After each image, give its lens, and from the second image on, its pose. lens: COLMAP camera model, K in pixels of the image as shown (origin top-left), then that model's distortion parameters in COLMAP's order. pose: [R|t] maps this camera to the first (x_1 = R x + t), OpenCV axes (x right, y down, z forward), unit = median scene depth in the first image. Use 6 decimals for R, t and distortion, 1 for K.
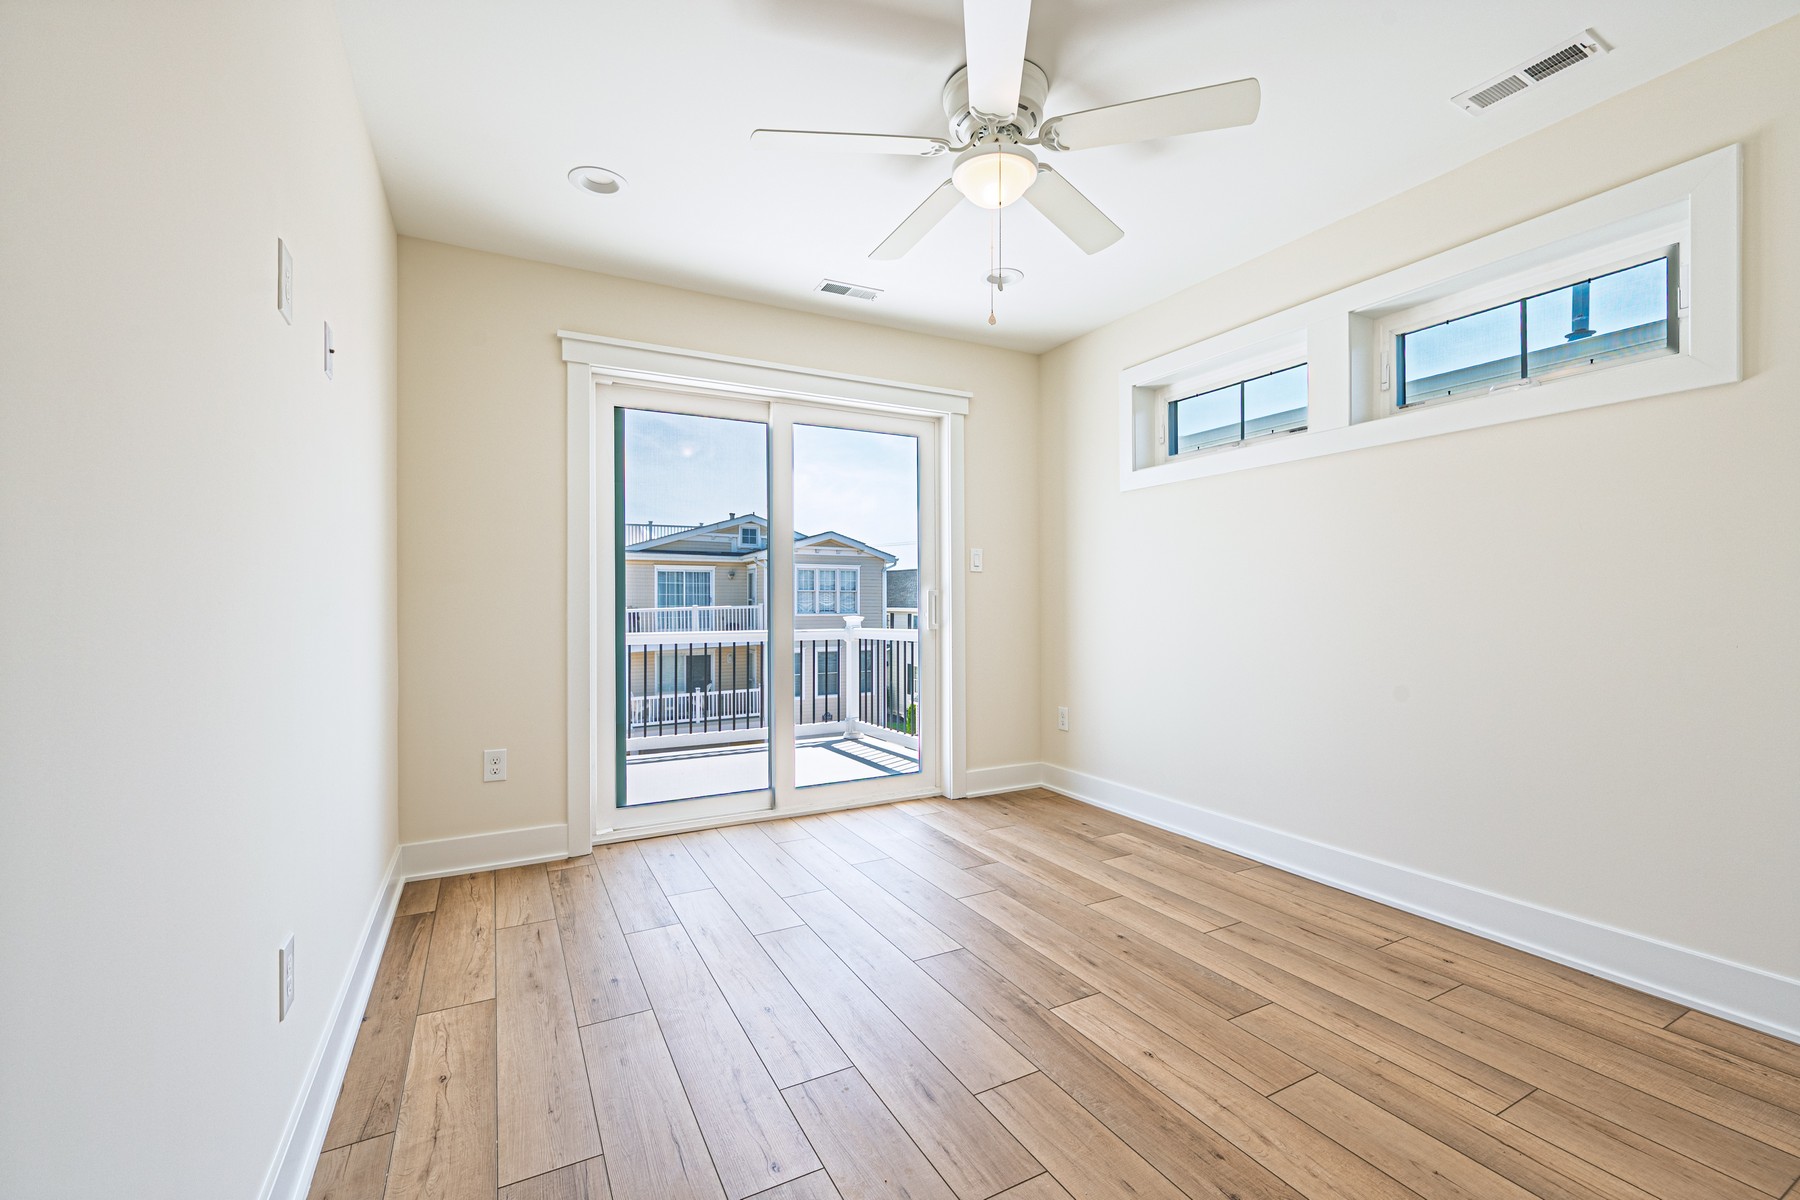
lens RADIAL K [[763.6, 0, 899.2], [0, 763.6, 601.9], [0, 0, 1]] dist [0.011806, 0.000115]
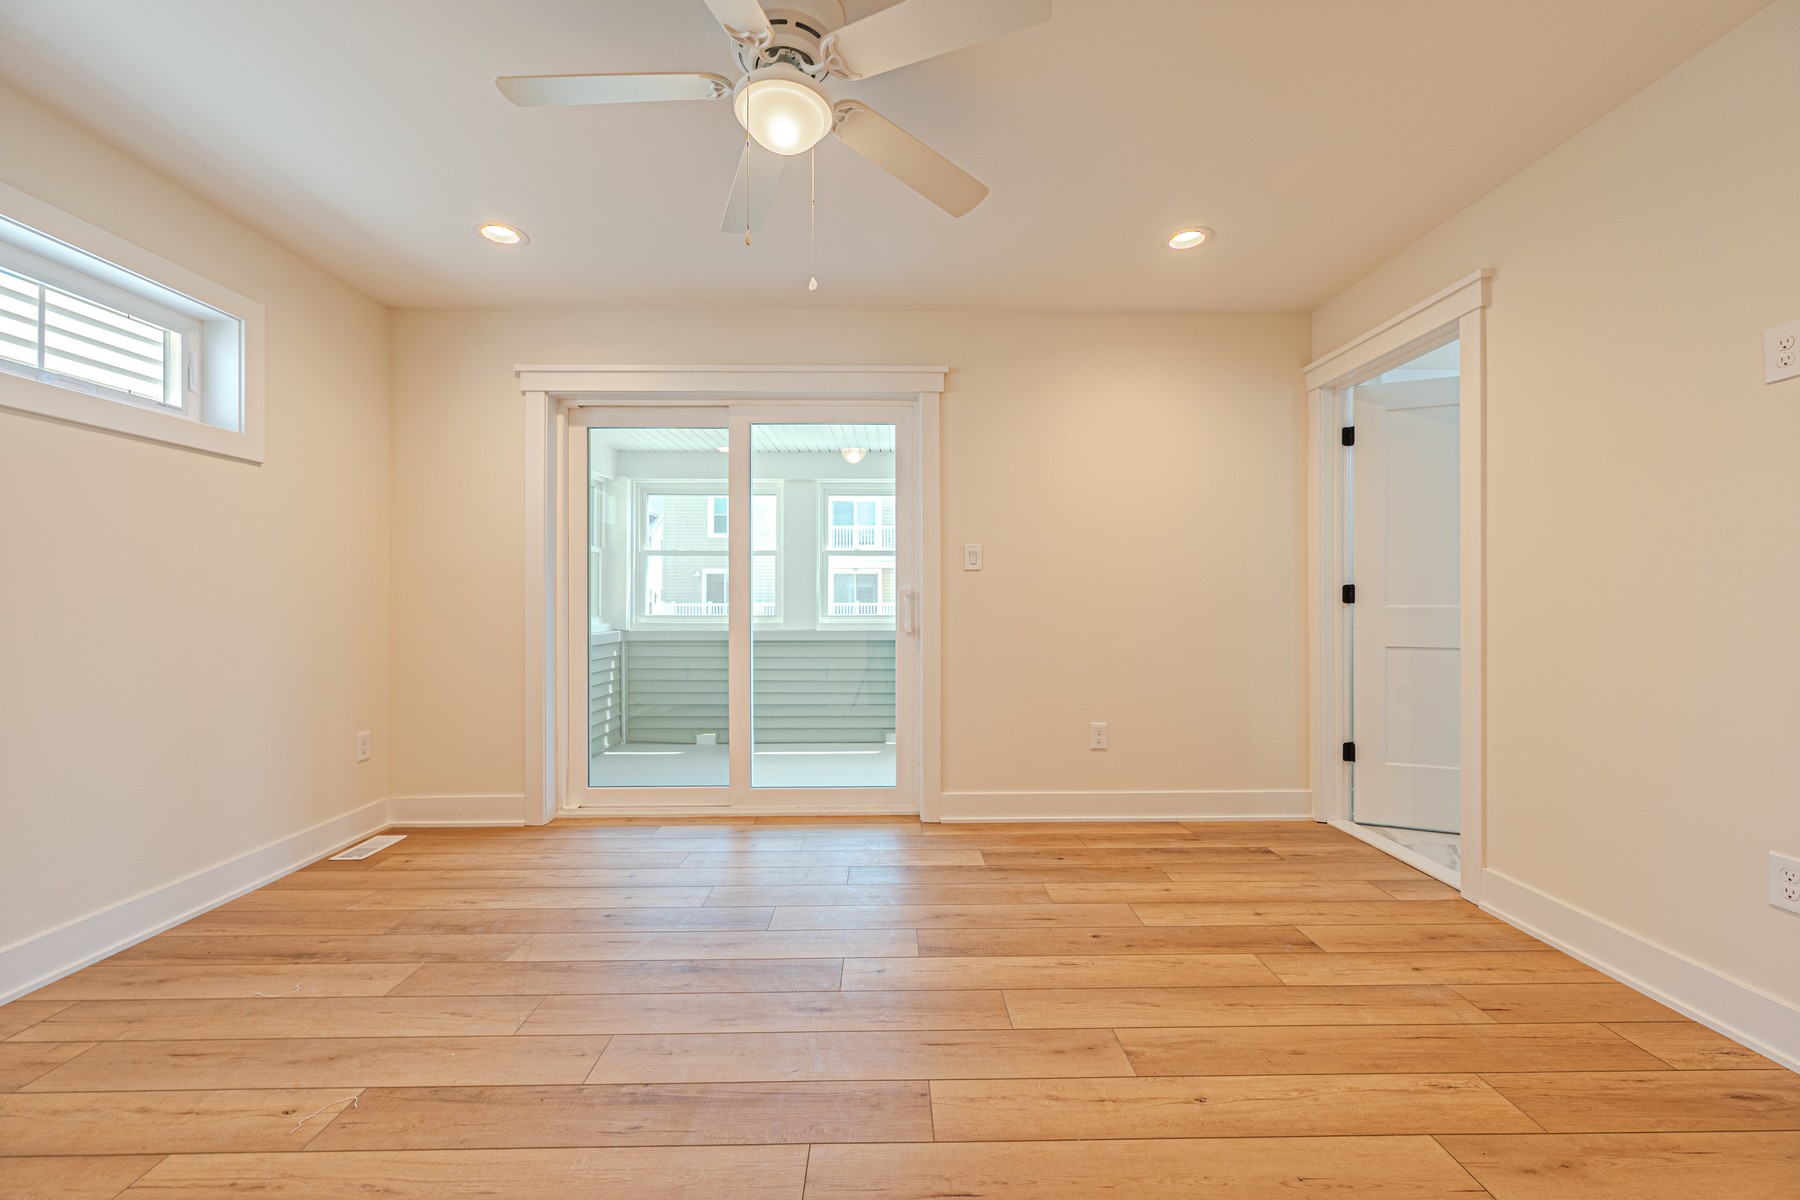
lens RADIAL K [[720.9, 0, 900.0], [0, 720.9, 600.0], [0, 0, 1]] dist [-0.000012, -0.000203]
pose [[0.887332, 0.002297, -0.461126, 0.514992], [0.000053, 0.999987, 0.005085, -0.007954], [0.461132, -0.004536, 0.887320, 0.279916]]
